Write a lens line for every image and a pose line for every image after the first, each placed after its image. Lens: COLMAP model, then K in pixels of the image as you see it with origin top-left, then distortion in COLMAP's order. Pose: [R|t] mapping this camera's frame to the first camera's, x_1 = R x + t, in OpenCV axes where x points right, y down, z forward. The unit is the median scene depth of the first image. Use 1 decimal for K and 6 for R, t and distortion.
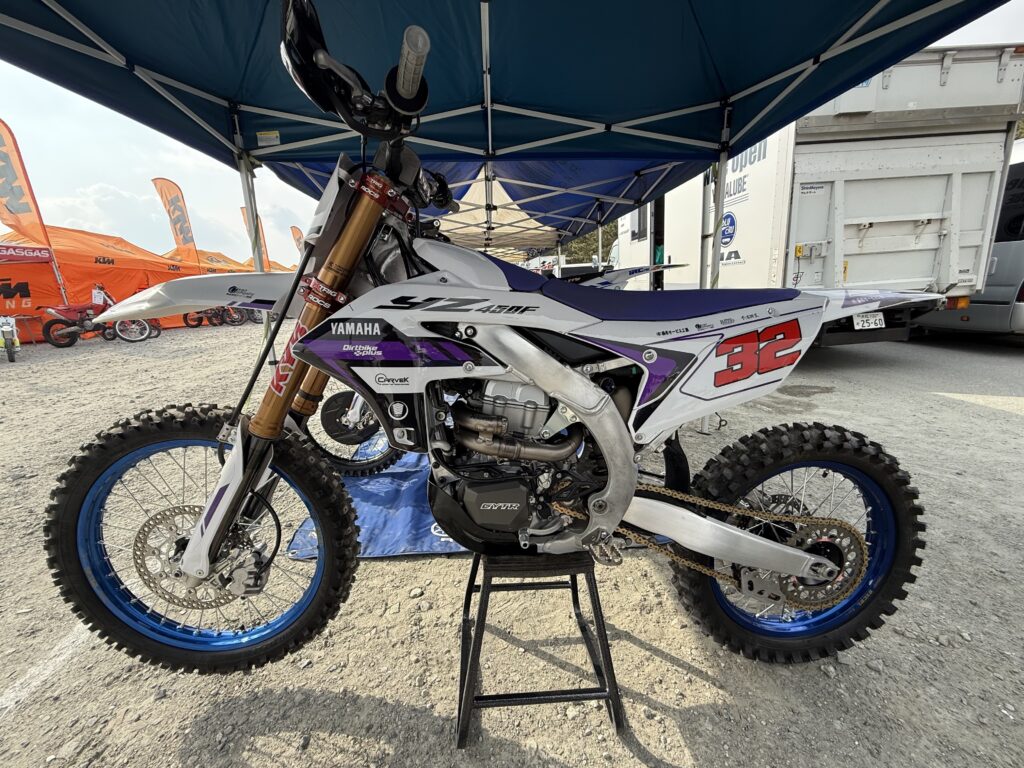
lens RADIAL K [[412.1, 0, 509.5], [0, 412.1, 380.1], [0, 0, 1]] dist [-0.000190, -0.000582]
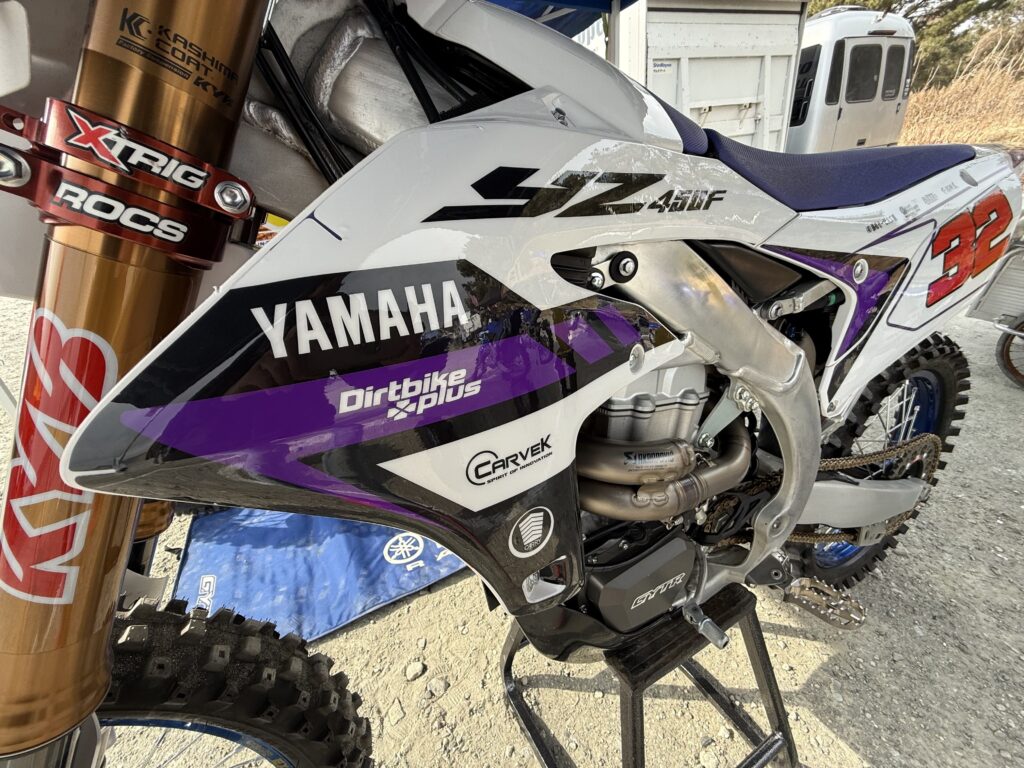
lens RADIAL K [[412.1, 0, 511.2], [0, 412.1, 383.1], [0, 0, 1]] dist [-0.000190, -0.000582]
pose [[0.914305, -0.221410, 0.339153, -0.328557], [0.149074, 0.962537, 0.226496, -0.109185], [-0.376596, -0.156527, 0.913058, 0.628460]]
